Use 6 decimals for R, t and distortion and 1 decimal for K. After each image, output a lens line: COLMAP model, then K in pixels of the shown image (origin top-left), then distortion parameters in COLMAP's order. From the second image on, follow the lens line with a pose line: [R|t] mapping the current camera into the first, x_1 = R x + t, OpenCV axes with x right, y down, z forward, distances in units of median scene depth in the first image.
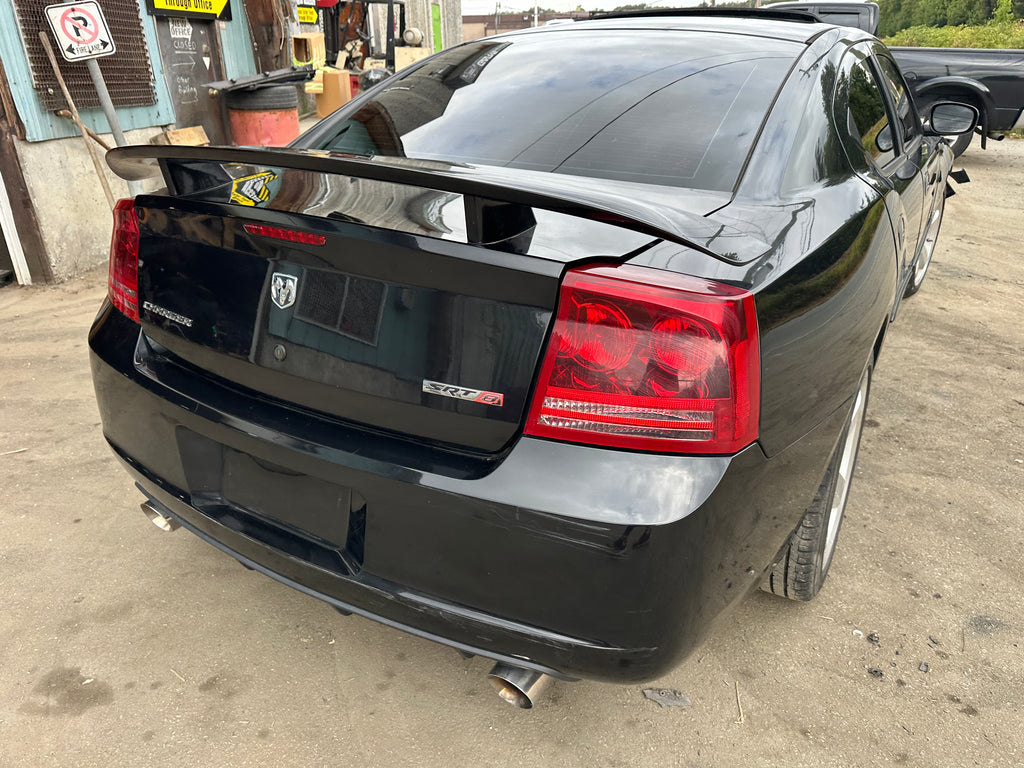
lens RADIAL K [[723.8, 0, 516.6], [0, 723.8, 377.8], [0, 0, 1]] dist [0.003632, -0.008626]
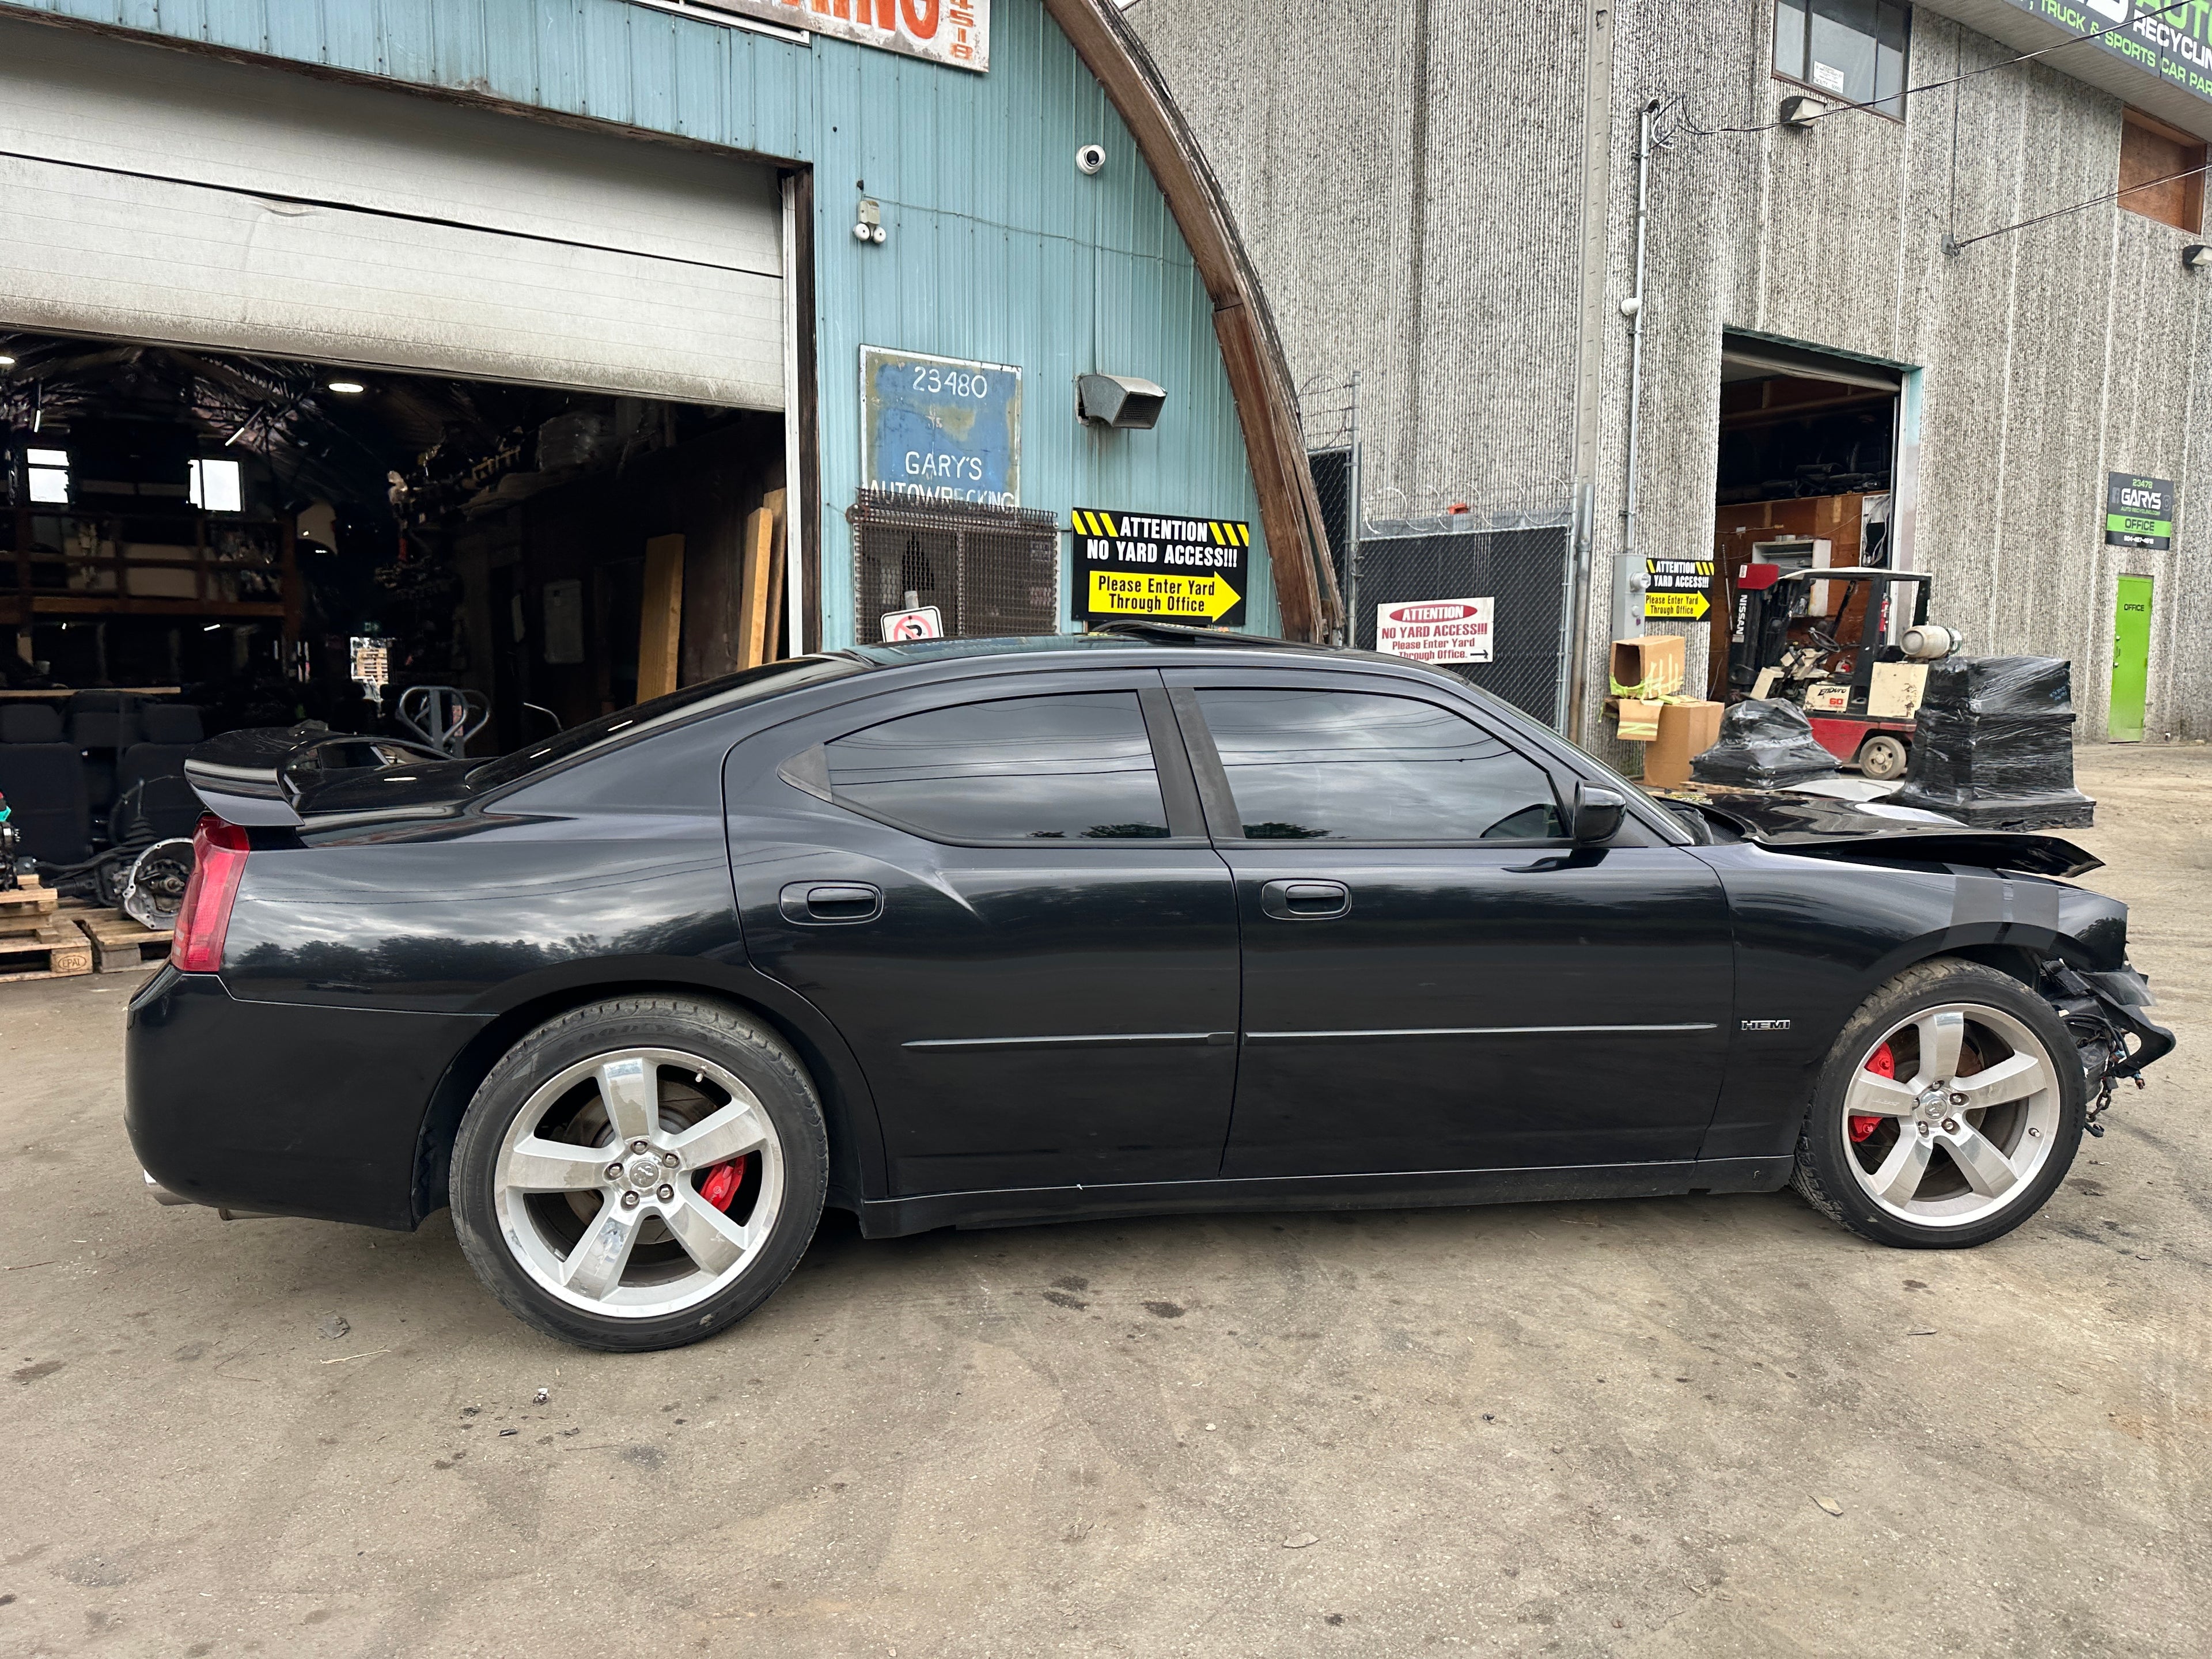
lens RADIAL K [[1536.7, 0, 1117.0], [0, 1536.7, 839.0], [0, 0, 1]] dist [0.119509, -0.184103]
pose [[0.683777, 0.096961, -0.723220, 0.837020], [-0.314256, 0.933637, -0.171947, -0.036589], [0.658553, 0.344850, 0.668870, 0.049491]]
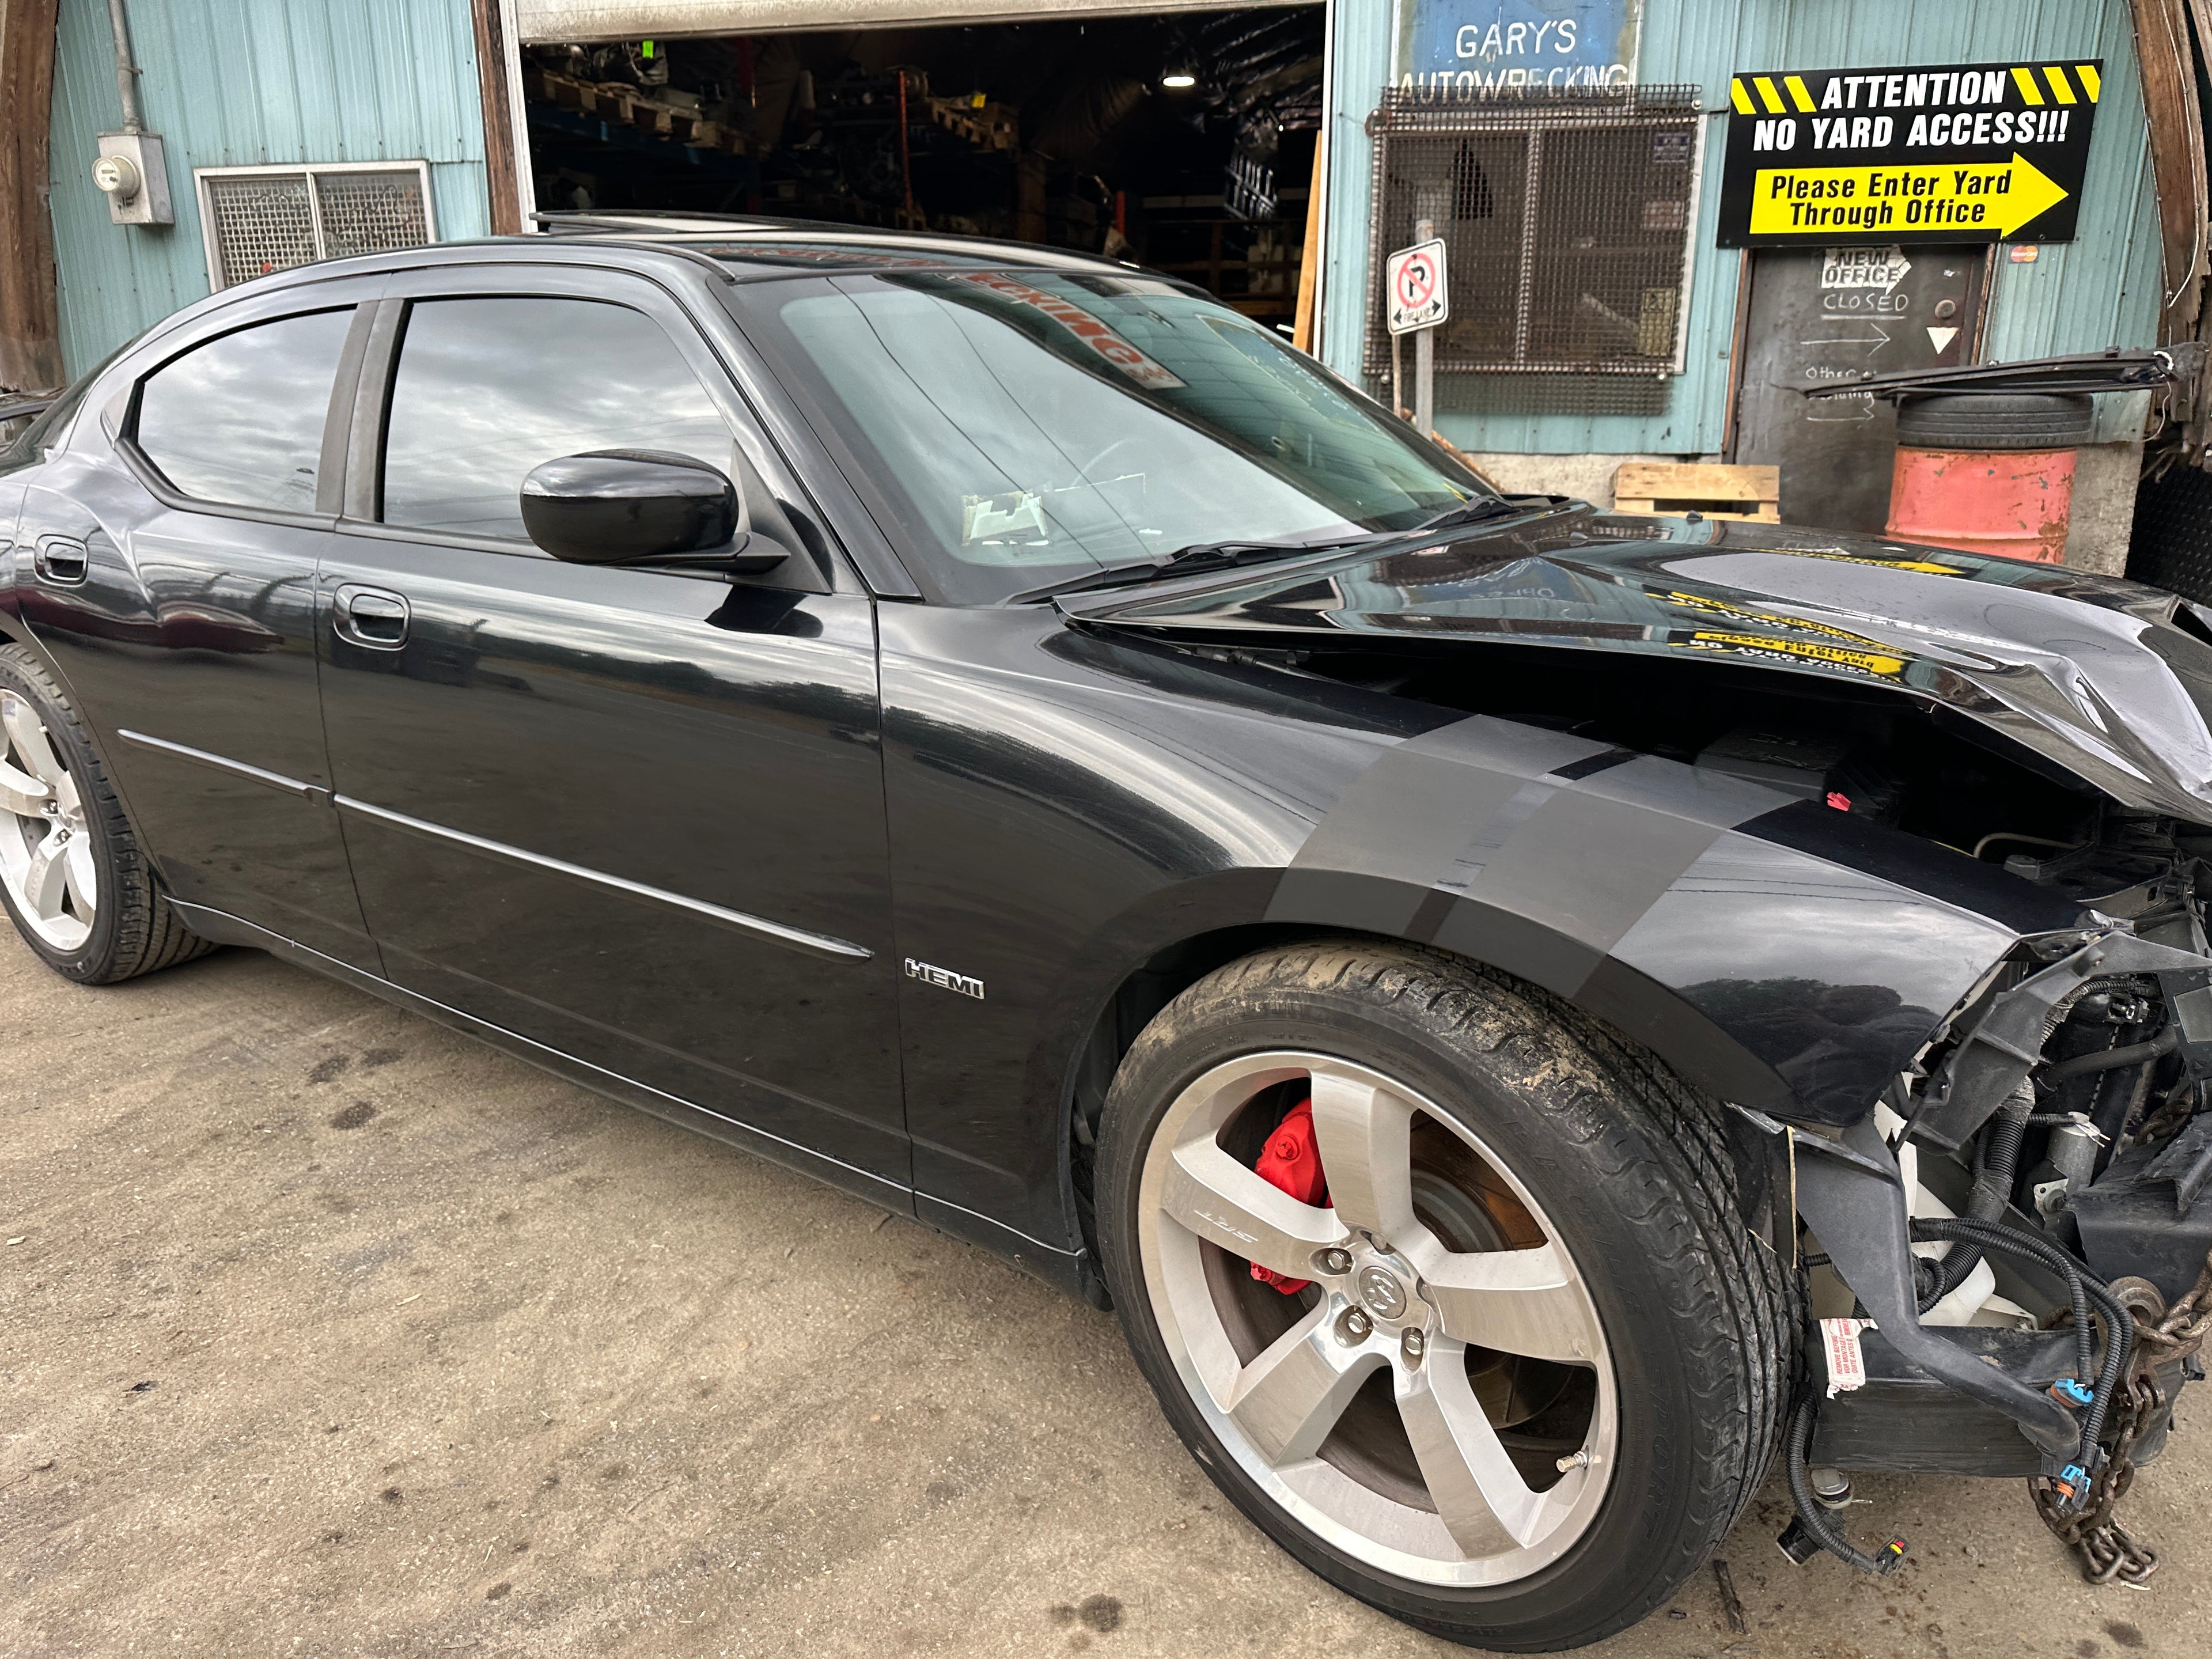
lens RADIAL K [[1563.6, 0, 1108.1], [0, 1563.6, 826.9], [0, 0, 1]] dist [0.009694, -0.013769]
pose [[-0.072465, 0.292292, -0.953580, 0.852037], [-0.403402, 0.865809, 0.296044, -0.359081], [0.912149, 0.406129, 0.055170, 0.849366]]
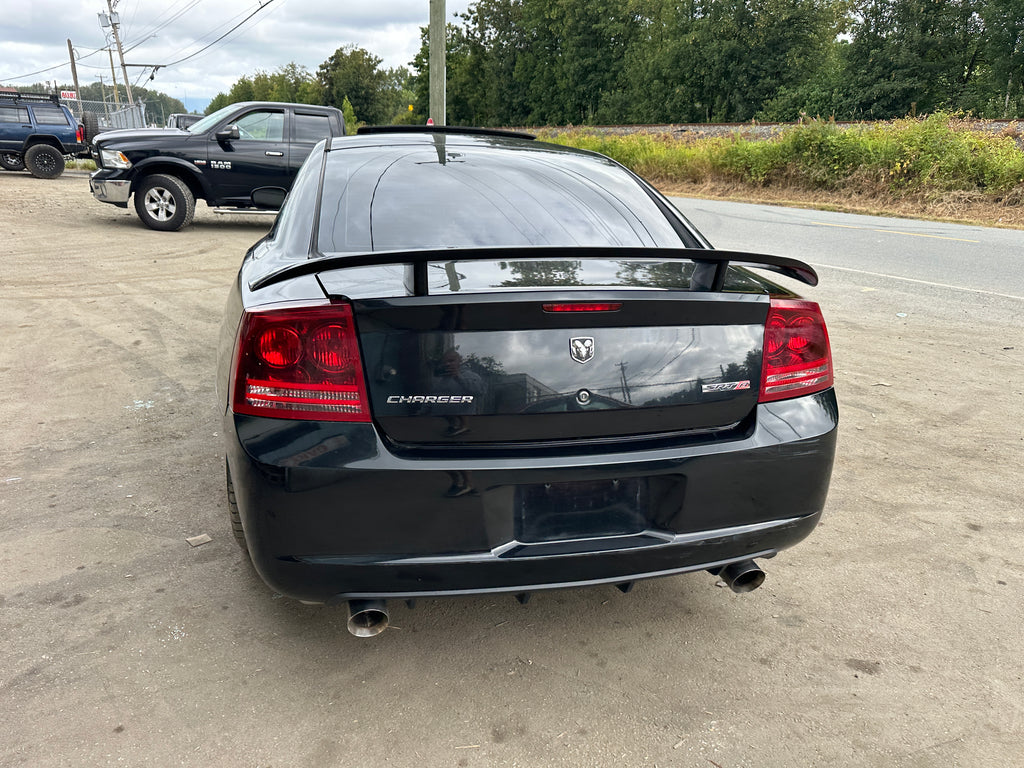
lens RADIAL K [[723.8, 0, 513.0], [0, 723.8, 382.8], [0, 0, 1]] dist [0.009694, -0.013769]
pose [[0.711943, -0.190209, 0.675986, -0.399867], [0.257126, 0.966377, 0.001116, -0.029564], [-0.653470, 0.173019, 0.736913, 0.040672]]
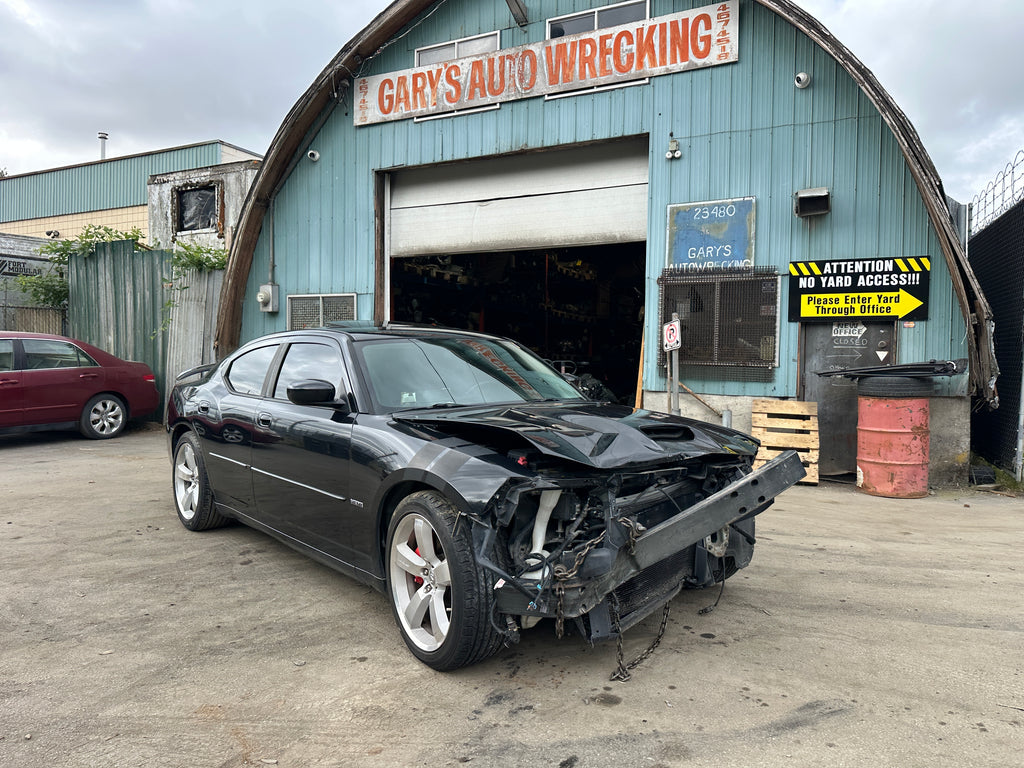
lens RADIAL K [[707.7, 0, 512.8], [0, 707.7, 383.7], [0, 0, 1]] dist [0.121270, -0.229082]
pose [[-0.299397, 0.041292, -0.953235, 1.149874], [-0.395915, 0.903616, 0.163494, -0.492775], [0.868109, 0.426349, -0.254192, 1.128021]]
